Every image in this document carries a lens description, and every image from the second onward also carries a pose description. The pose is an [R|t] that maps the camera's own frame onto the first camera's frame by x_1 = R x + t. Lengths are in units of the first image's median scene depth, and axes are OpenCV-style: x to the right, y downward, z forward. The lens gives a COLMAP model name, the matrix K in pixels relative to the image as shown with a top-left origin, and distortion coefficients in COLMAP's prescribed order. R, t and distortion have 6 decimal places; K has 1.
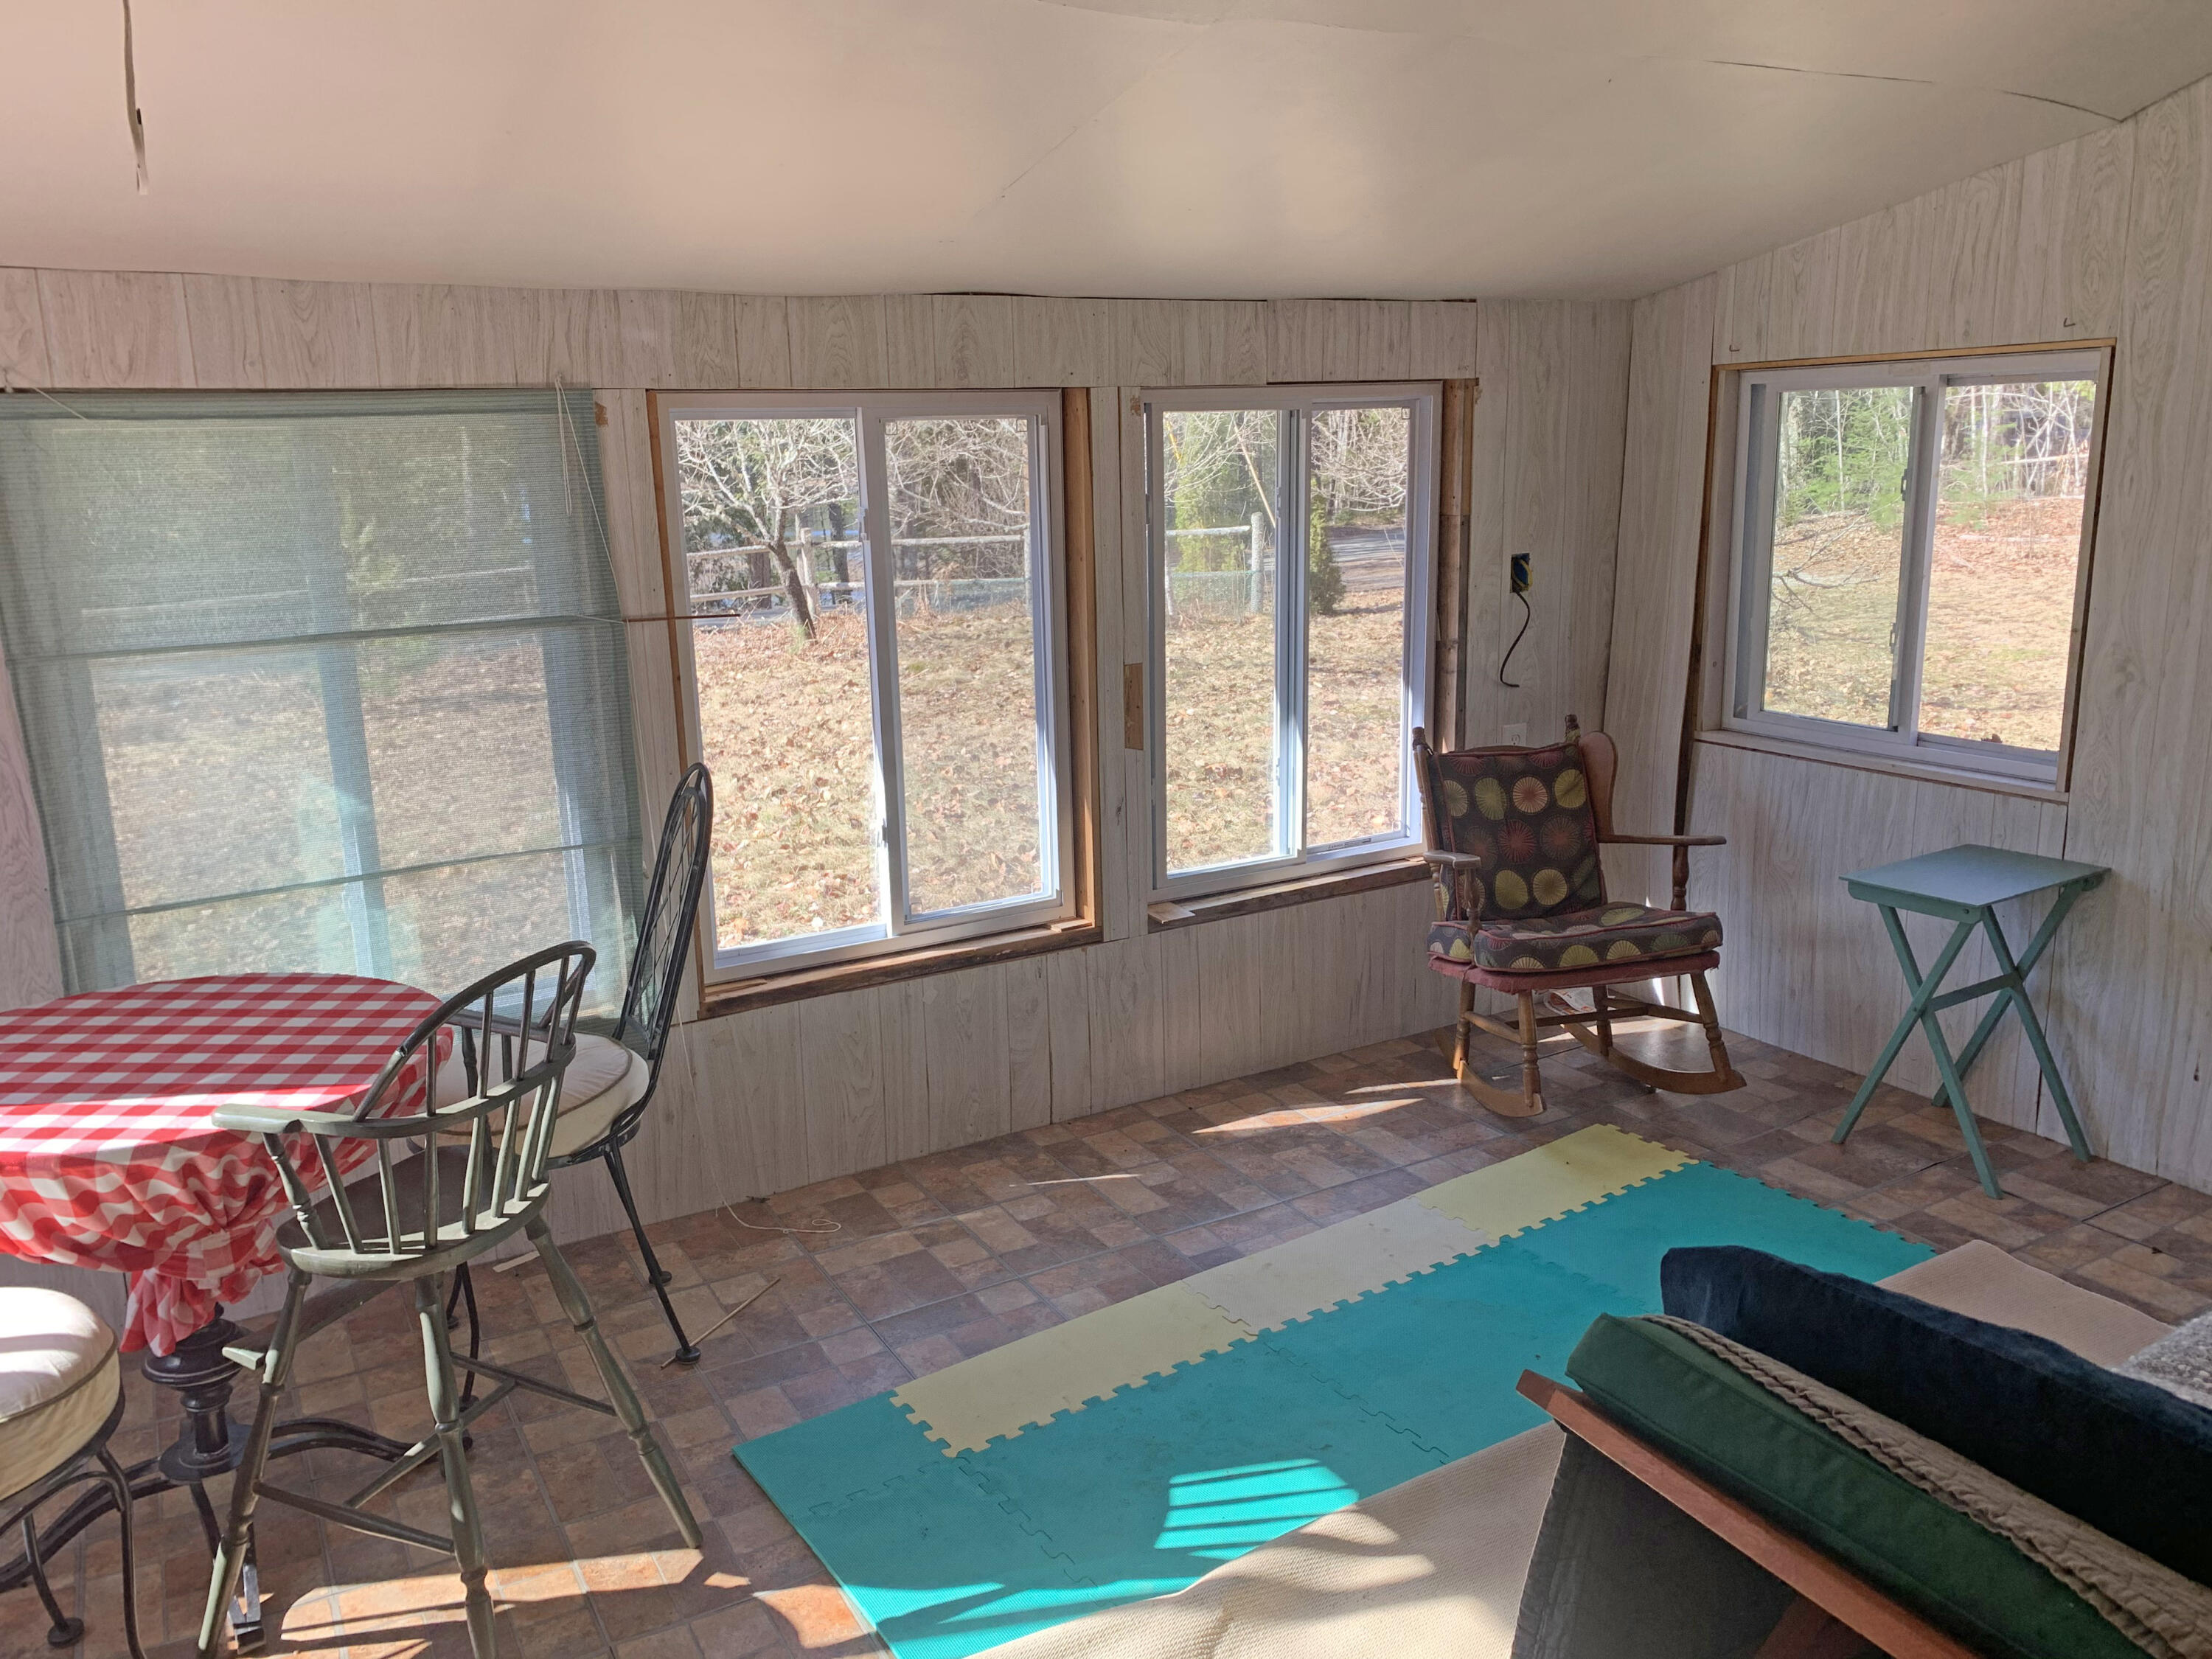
lens RADIAL K [[1688.8, 0, 1079.5], [0, 1688.8, 818.3], [0, 0, 1]] dist [0.020270, -0.031303]
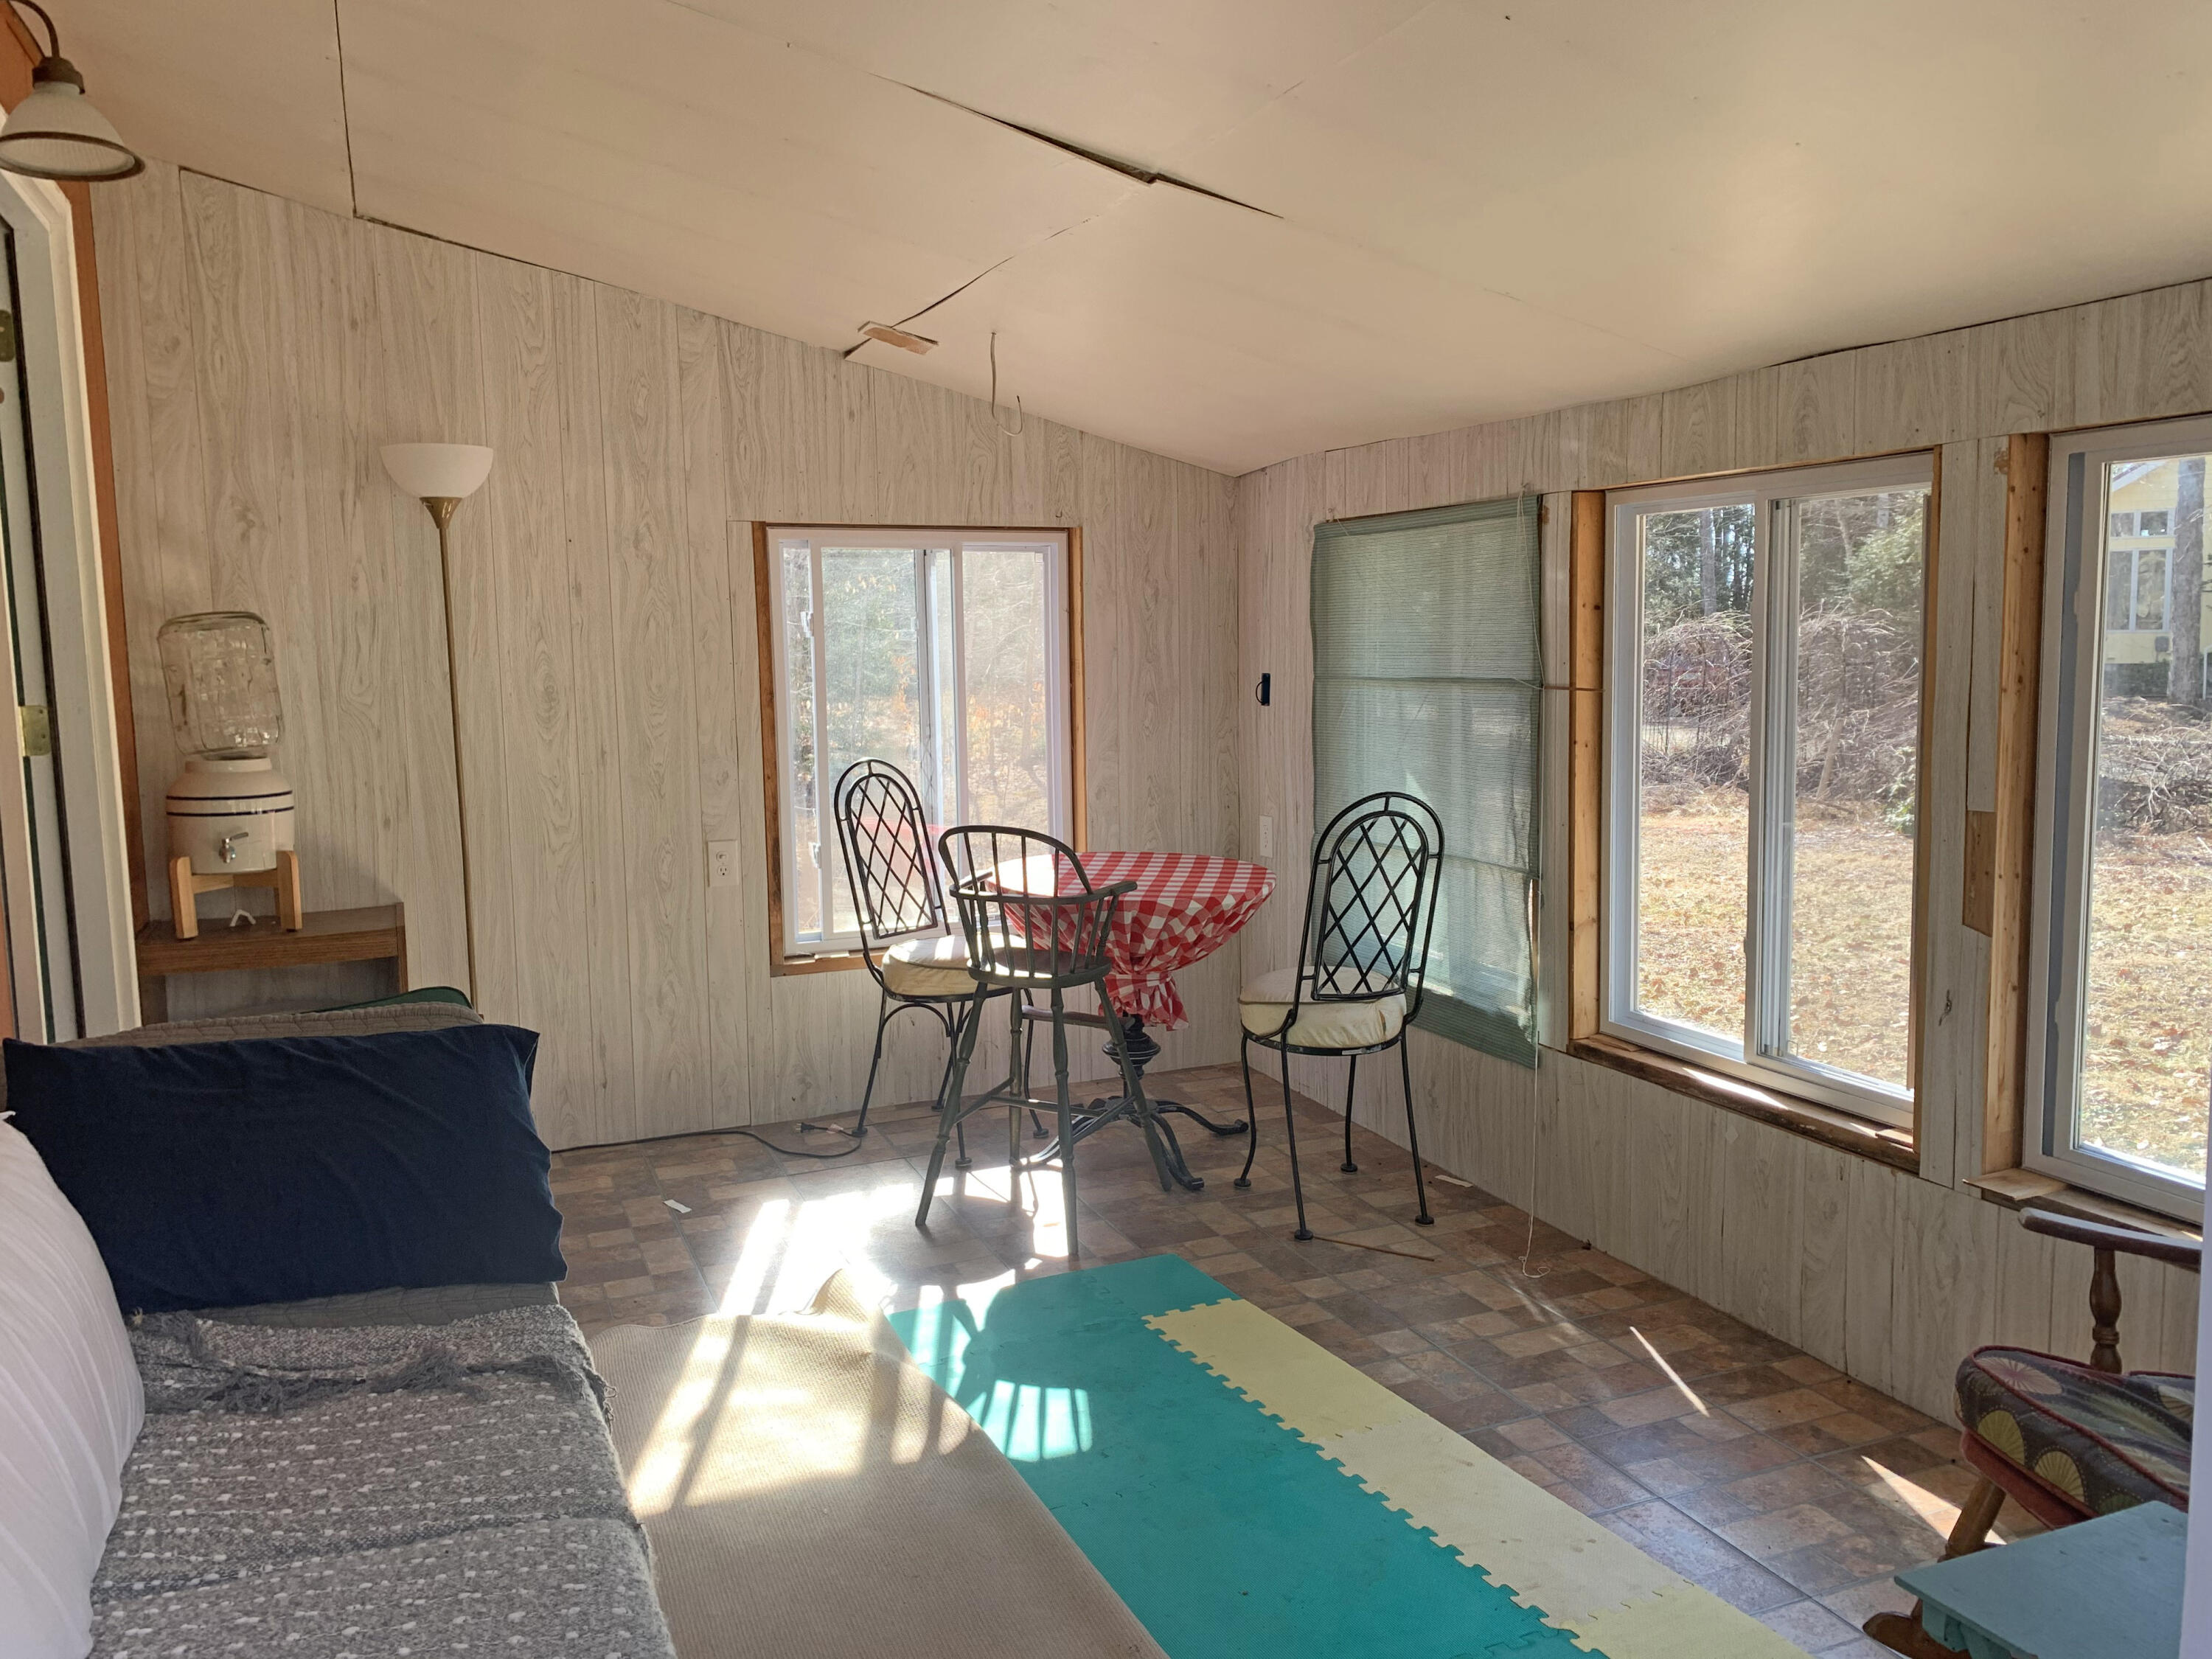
lens RADIAL K [[1688.8, 0, 1079.5], [0, 1688.8, 818.3], [0, 0, 1]] dist [0.020270, -0.031303]
pose [[-0.129417, 0.139334, -0.981752, 0.893371], [-0.191365, 0.967957, 0.162602, -0.150876], [0.972950, 0.208916, -0.098606, 0.781148]]
